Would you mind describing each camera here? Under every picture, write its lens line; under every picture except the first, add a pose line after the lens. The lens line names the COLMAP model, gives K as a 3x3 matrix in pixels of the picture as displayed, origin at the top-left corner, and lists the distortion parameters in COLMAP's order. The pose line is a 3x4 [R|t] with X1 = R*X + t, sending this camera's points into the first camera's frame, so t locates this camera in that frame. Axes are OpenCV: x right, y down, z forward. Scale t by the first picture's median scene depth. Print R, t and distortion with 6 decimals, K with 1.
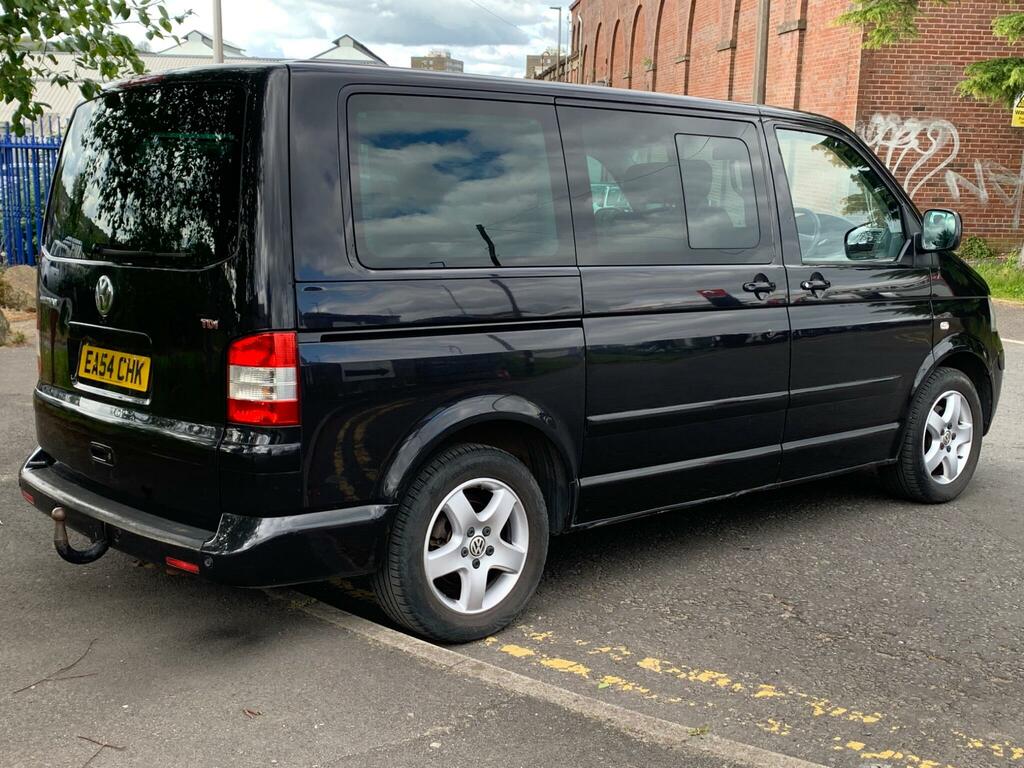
lens RADIAL K [[1228.7, 0, 482.6], [0, 1228.7, 398.3], [0, 0, 1]] dist [0.185749, -0.588953]
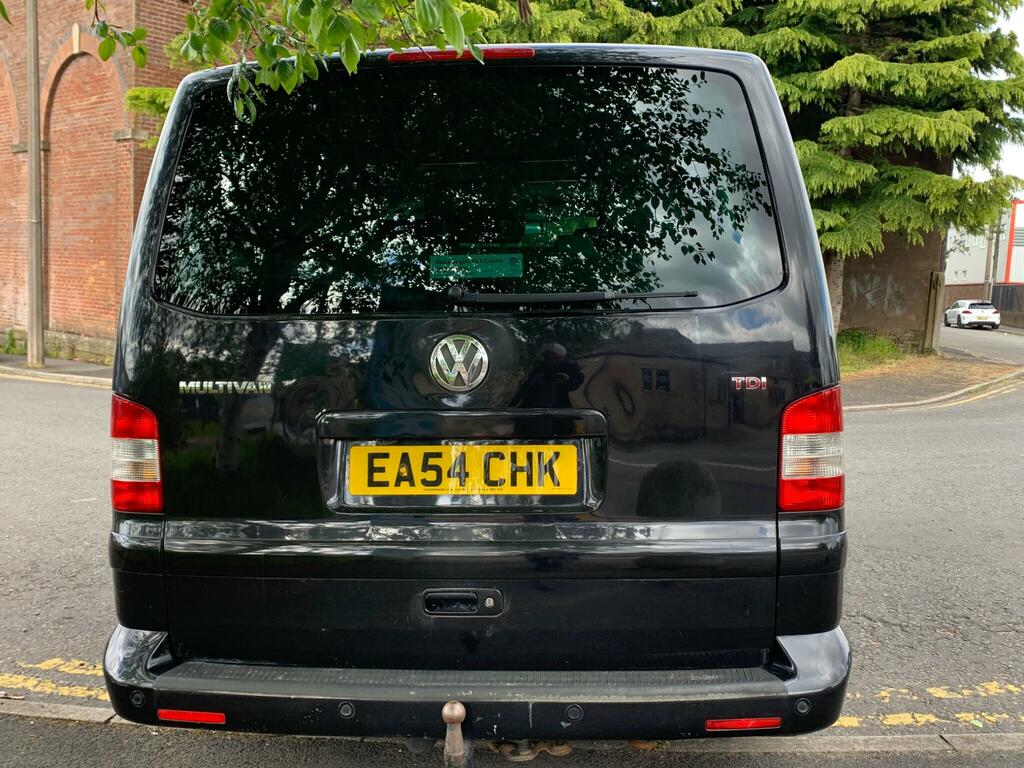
lens RADIAL K [[1021.0, 0, 512.0], [0, 1021.0, 384.0], [0, 0, 1]] dist [0.124075, -0.339659]
pose [[0.702377, -0.057113, 0.709510, -0.659364], [0.119788, 0.992044, -0.038729, -0.045900], [-0.701653, 0.112193, 0.703630, 0.584126]]
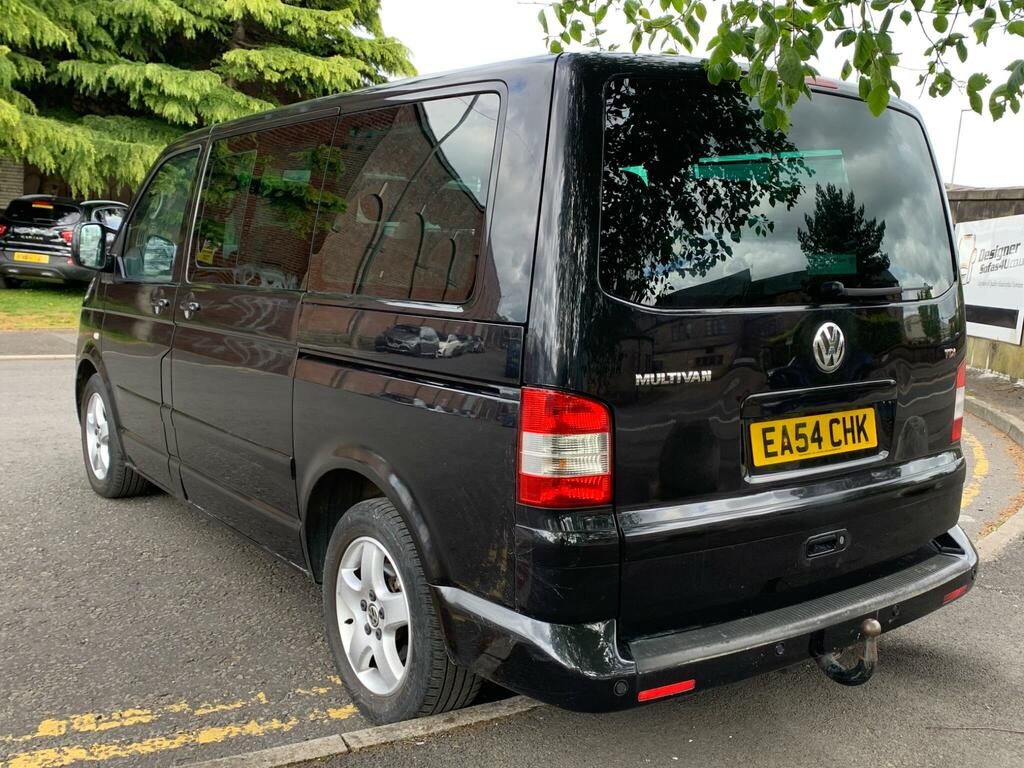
lens RADIAL K [[1083.3, 0, 512.0], [0, 1083.3, 384.0], [0, 0, 1]] dist [-0.132305, 0.163190]
pose [[0.093250, -0.133064, 0.986711, -0.978731], [0.136658, 0.983360, 0.119697, -0.164678], [-0.986220, 0.123680, 0.109883, 1.102498]]
